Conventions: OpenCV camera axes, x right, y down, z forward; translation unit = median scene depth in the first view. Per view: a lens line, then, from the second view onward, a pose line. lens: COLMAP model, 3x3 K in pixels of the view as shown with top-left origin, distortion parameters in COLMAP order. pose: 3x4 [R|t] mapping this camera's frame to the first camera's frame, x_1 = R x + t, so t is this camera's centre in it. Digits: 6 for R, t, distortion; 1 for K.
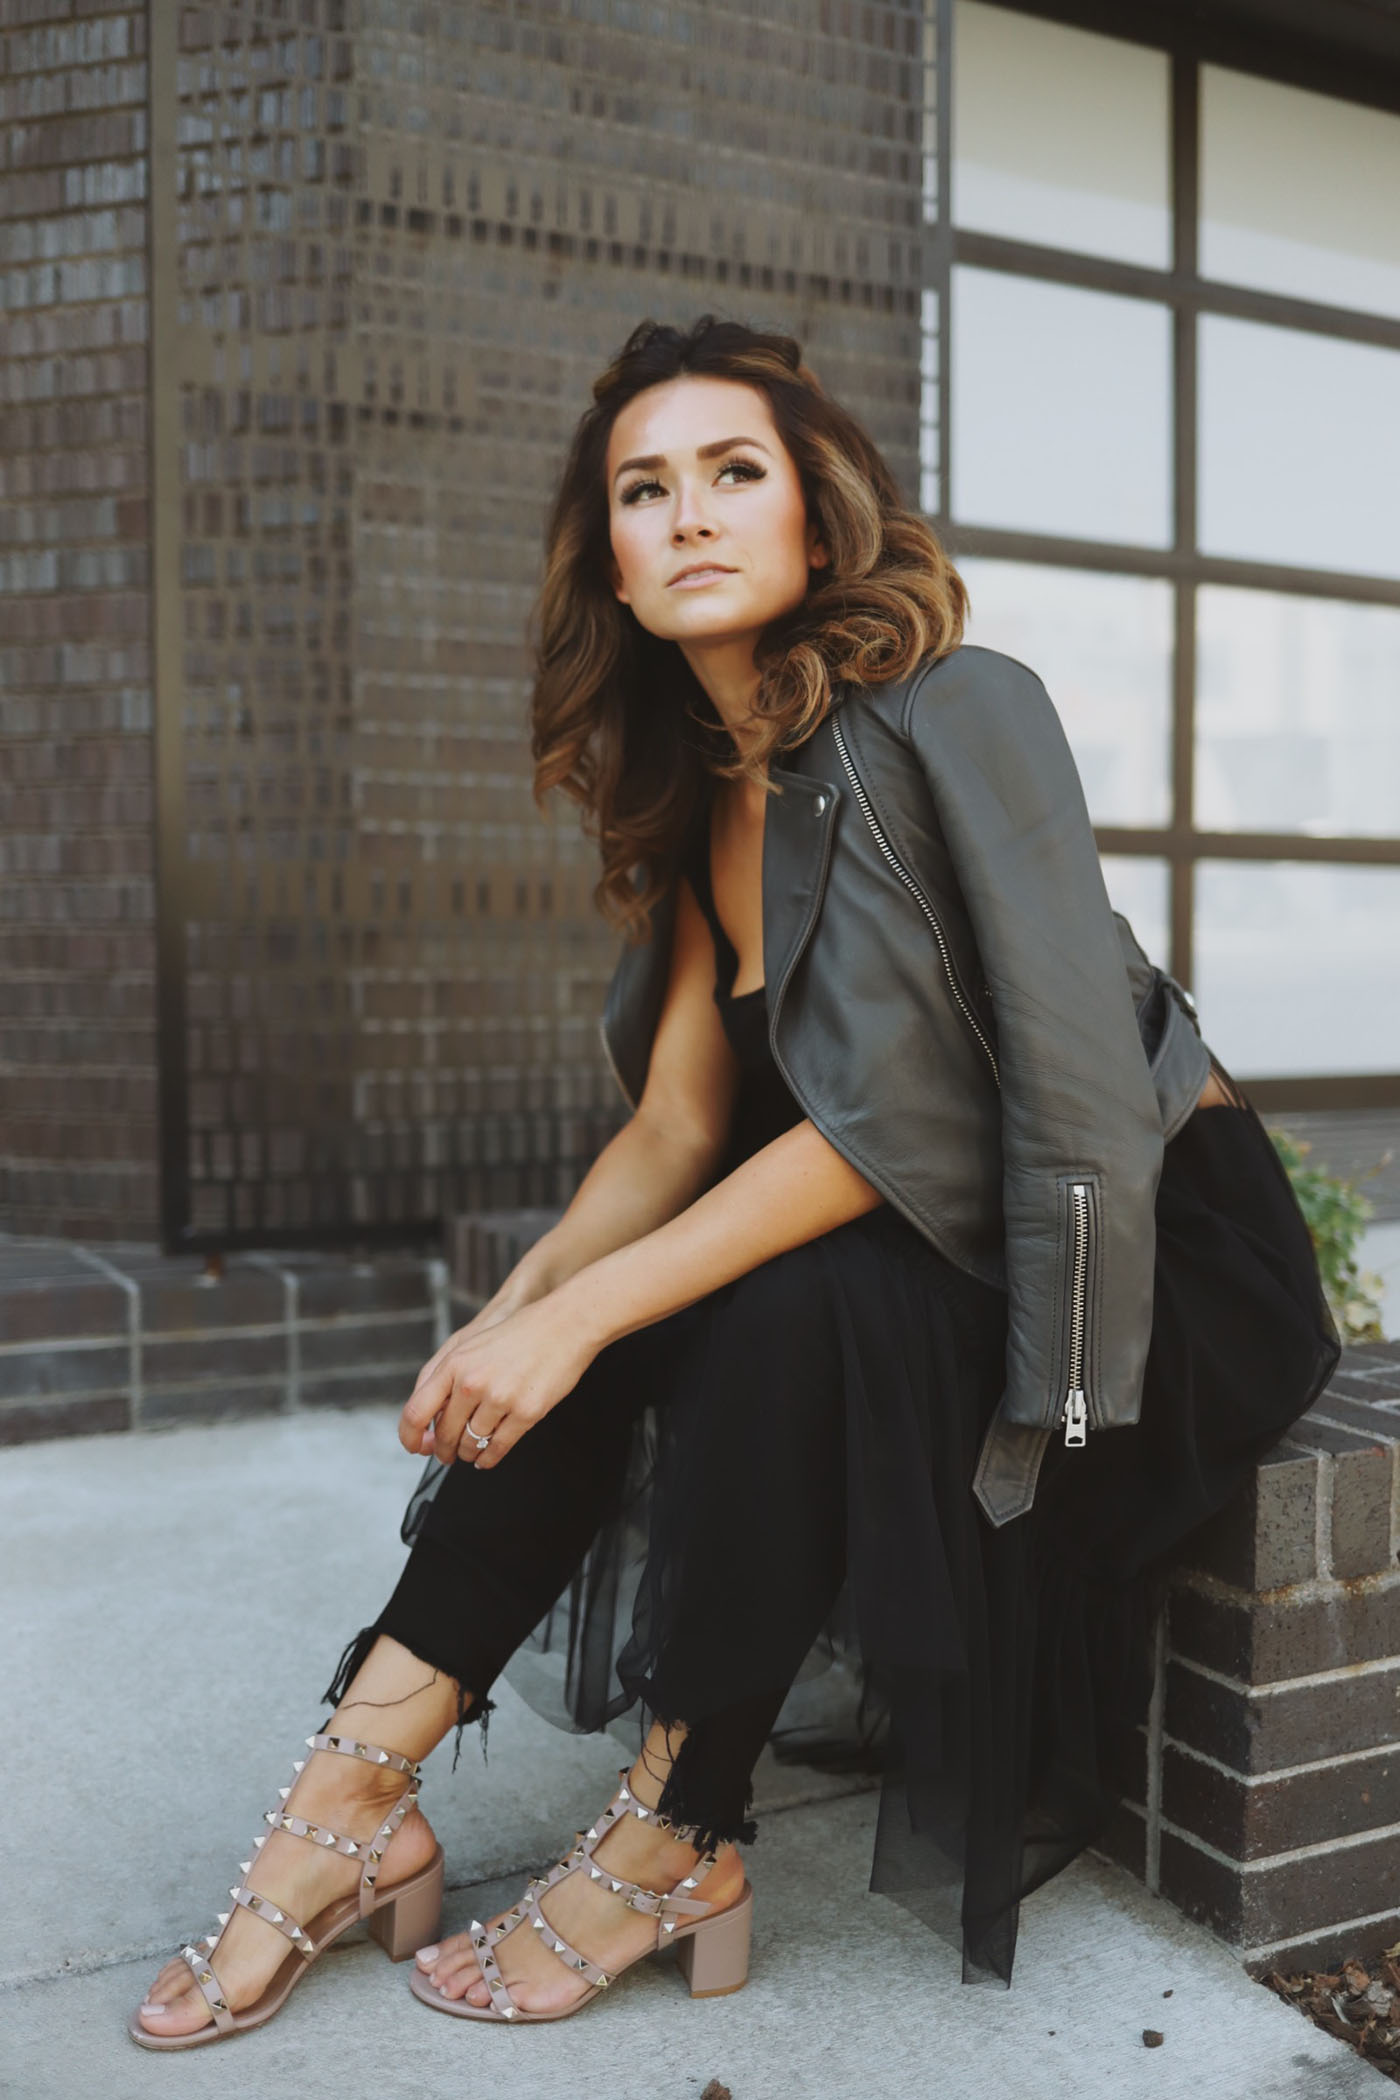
lens RADIAL K [[2090.3, 0, 700.0], [0, 2090.3, 1050.0], [0, 0, 1]] dist [-0.052583, 0.032849]
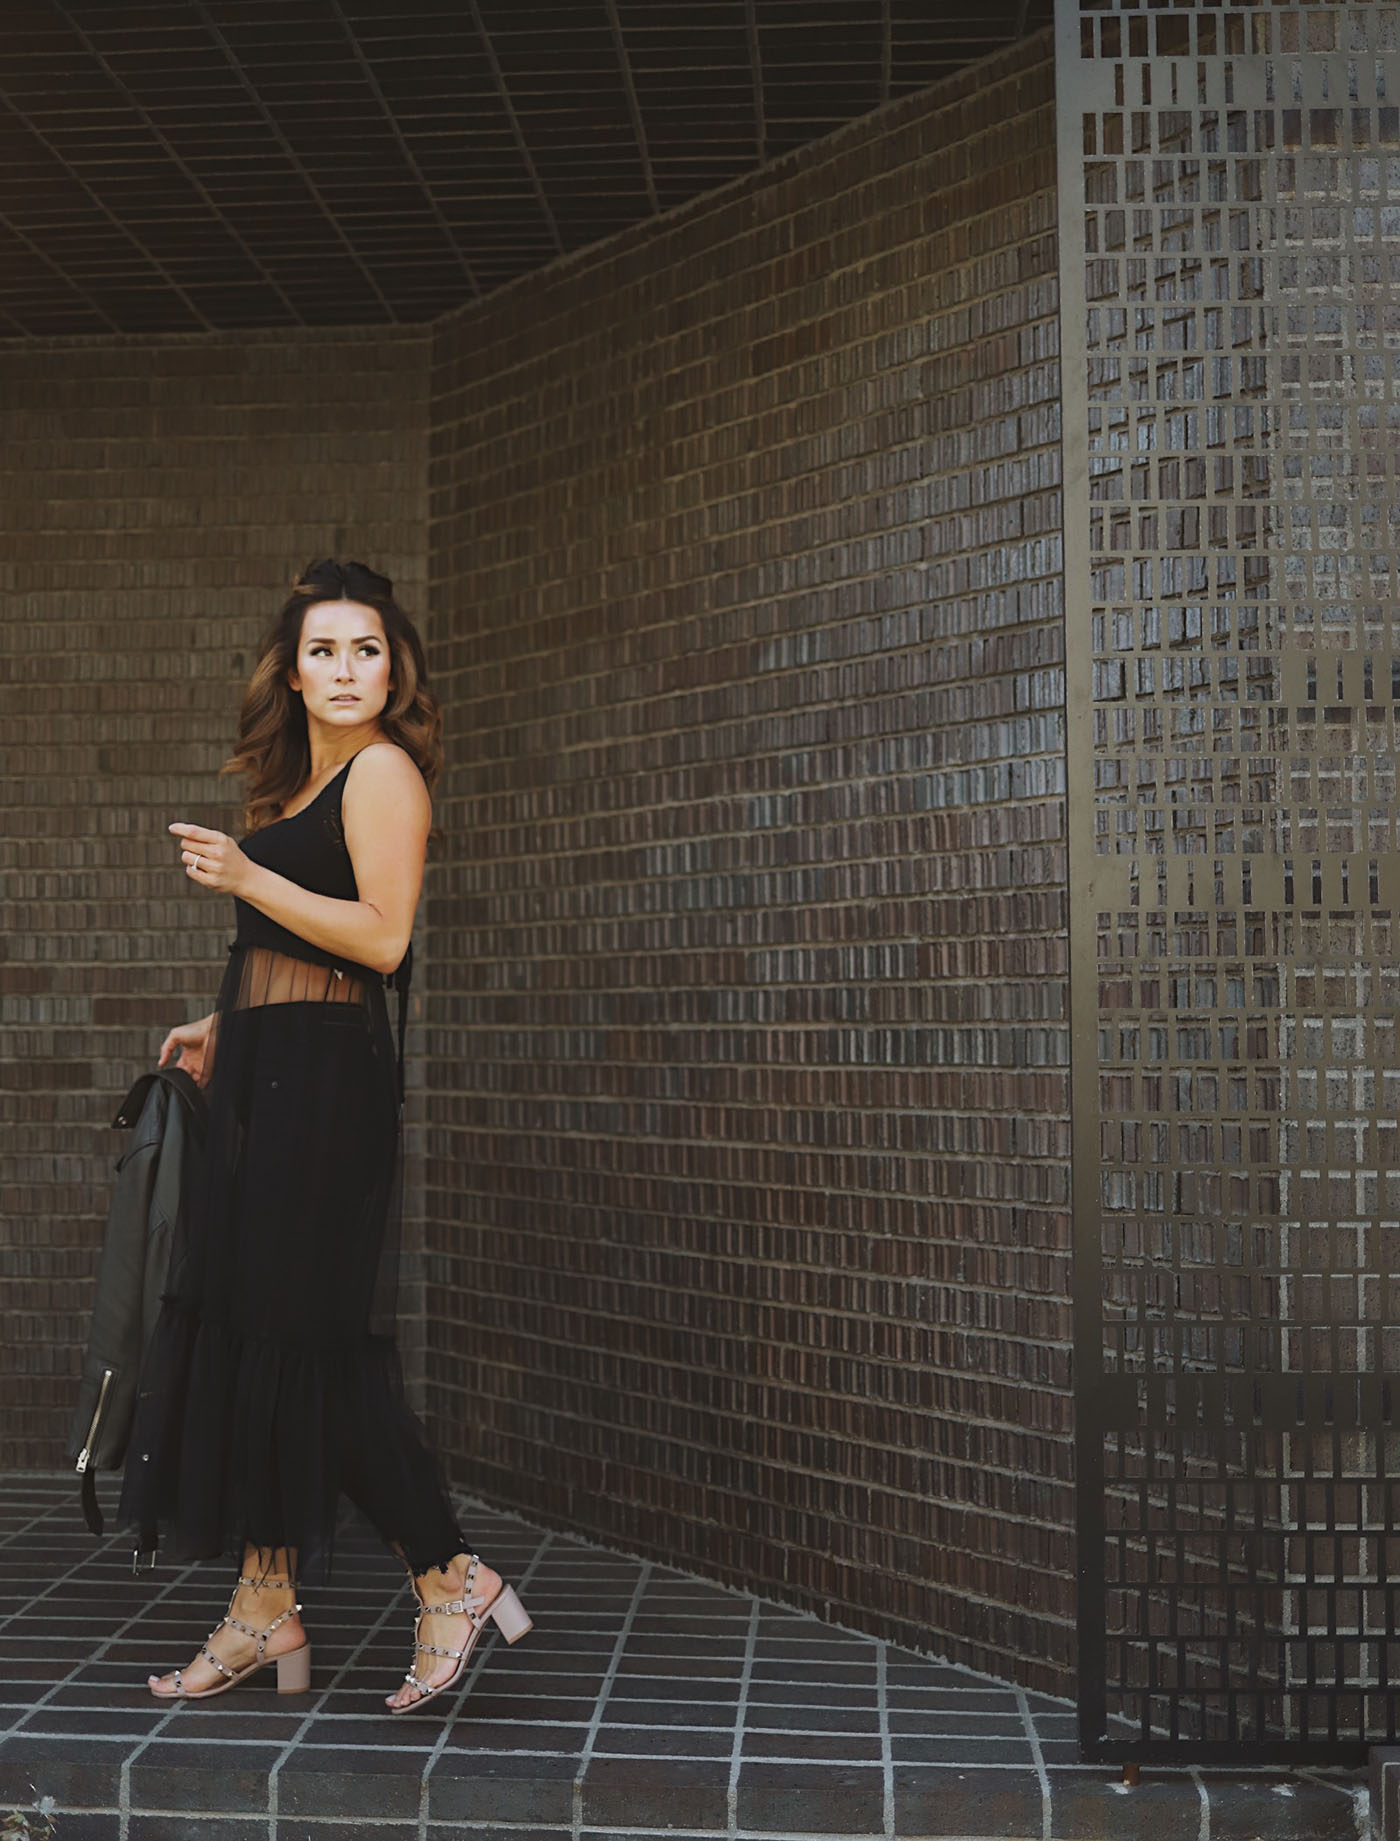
lens RADIAL K [[2043.5, 0, 701.2], [0, 2043.5, 941.7], [0, 0, 1]] dist [-0.048111, 0.020533]
pose [[0.852447, -0.025980, -0.522167, 0.204201], [-0.020373, 0.996355, -0.082831, -0.382121], [0.522416, 0.081247, 0.848811, 0.041491]]
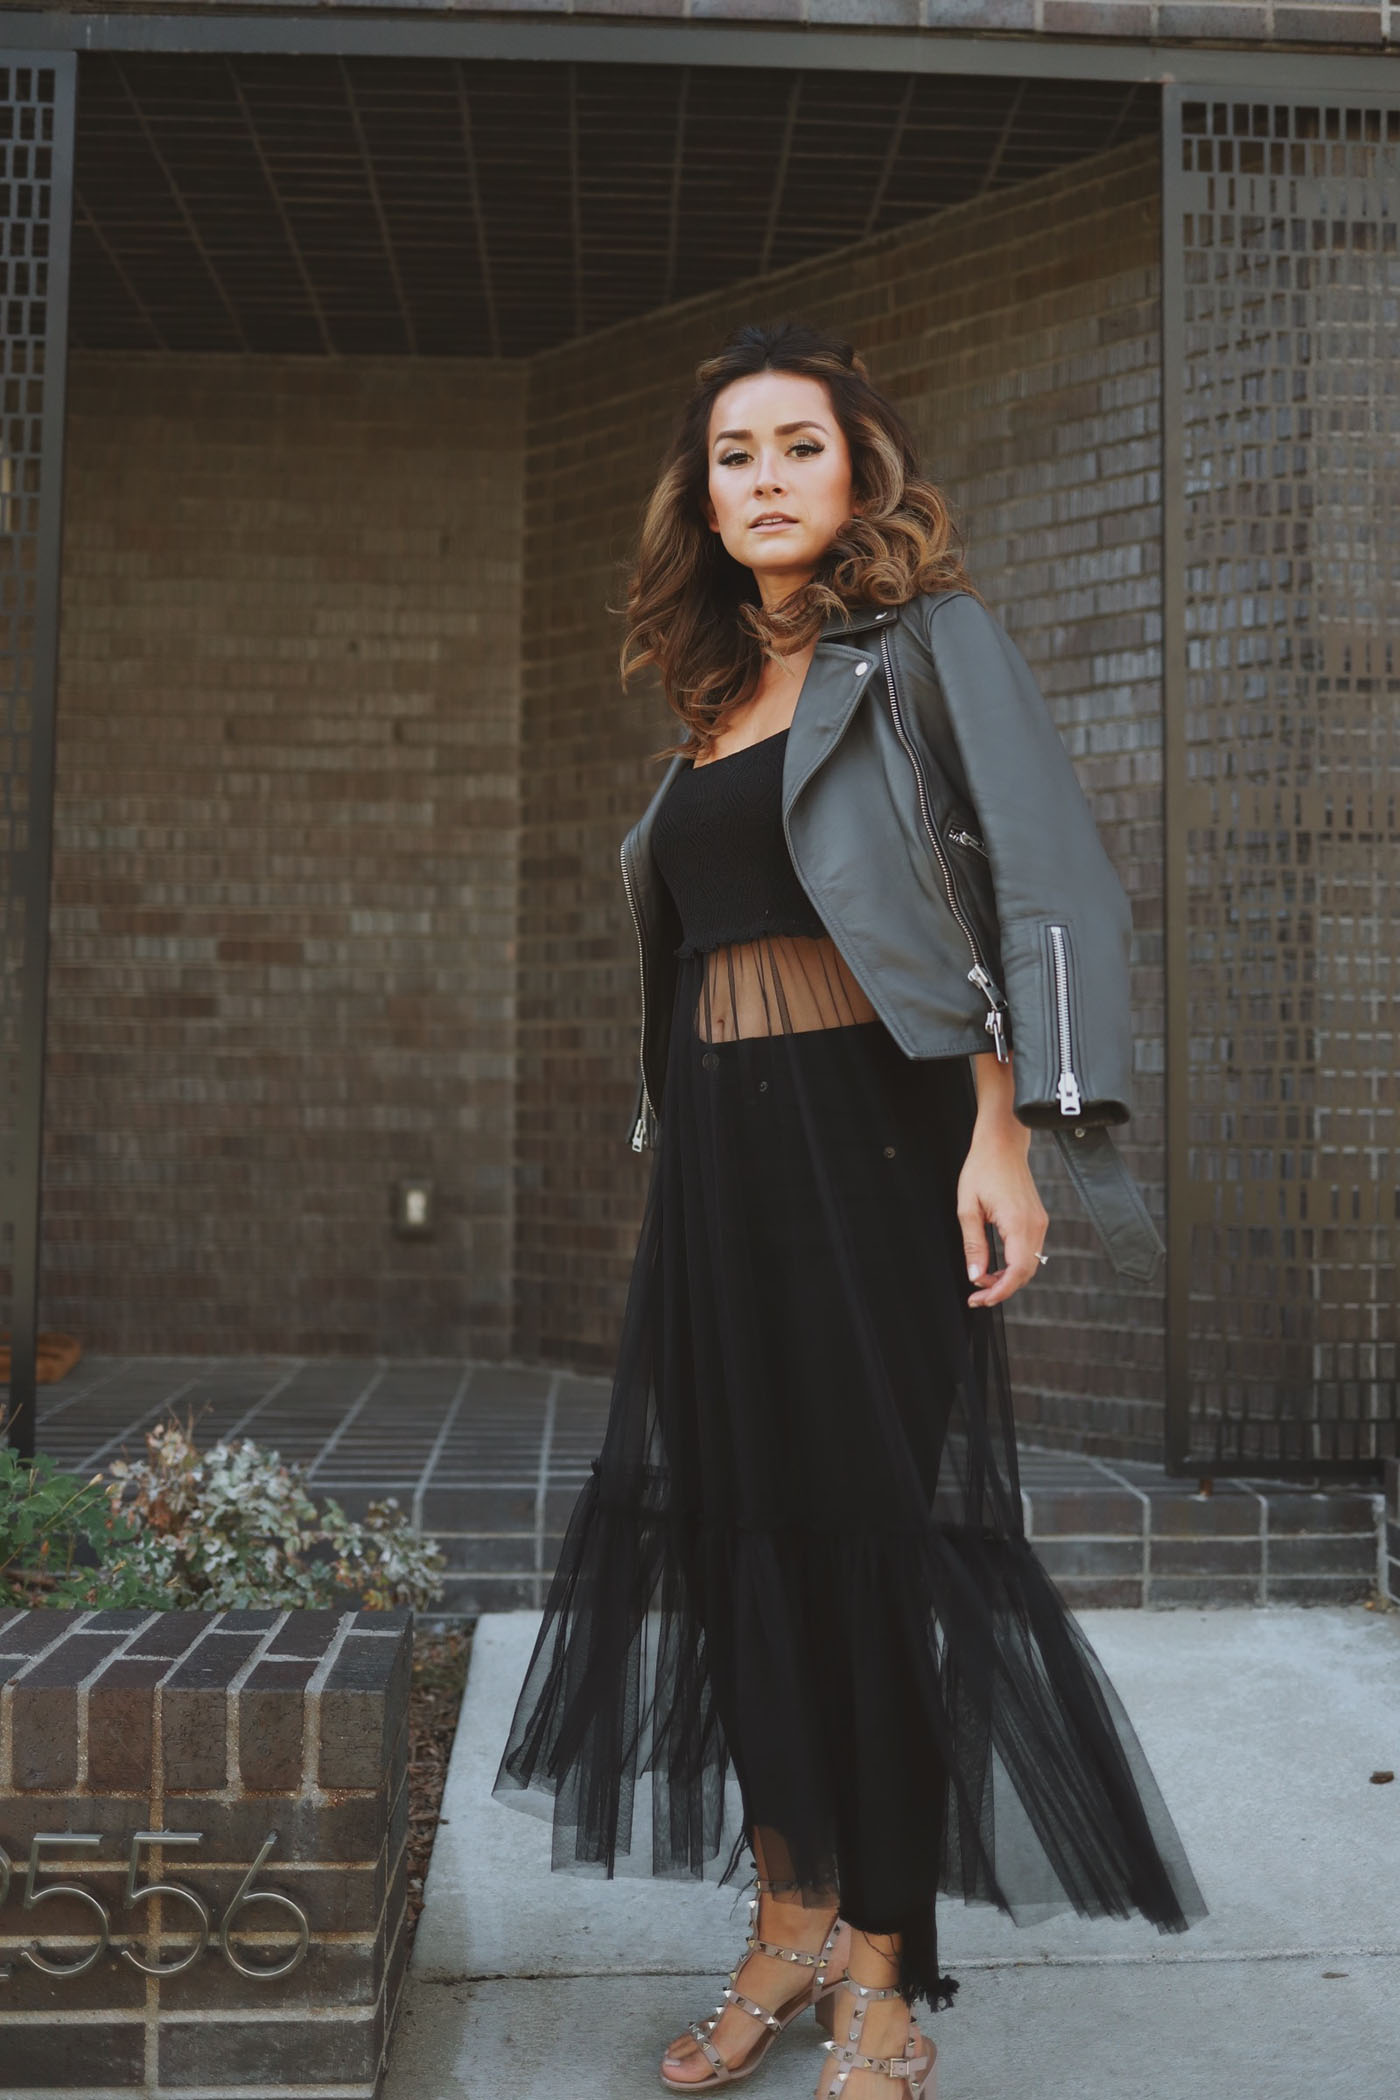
lens RADIAL K [[2042.6, 0, 705.8], [0, 2042.6, 1050.4], [0, 0, 1]] dist [-0.053482, 0.034509]
pose [[0.909038, -0.006431, -0.416664, 0.031752], [-0.027684, 0.996740, -0.075784, -0.117799], [0.415794, 0.080425, 0.905896, -0.578795]]
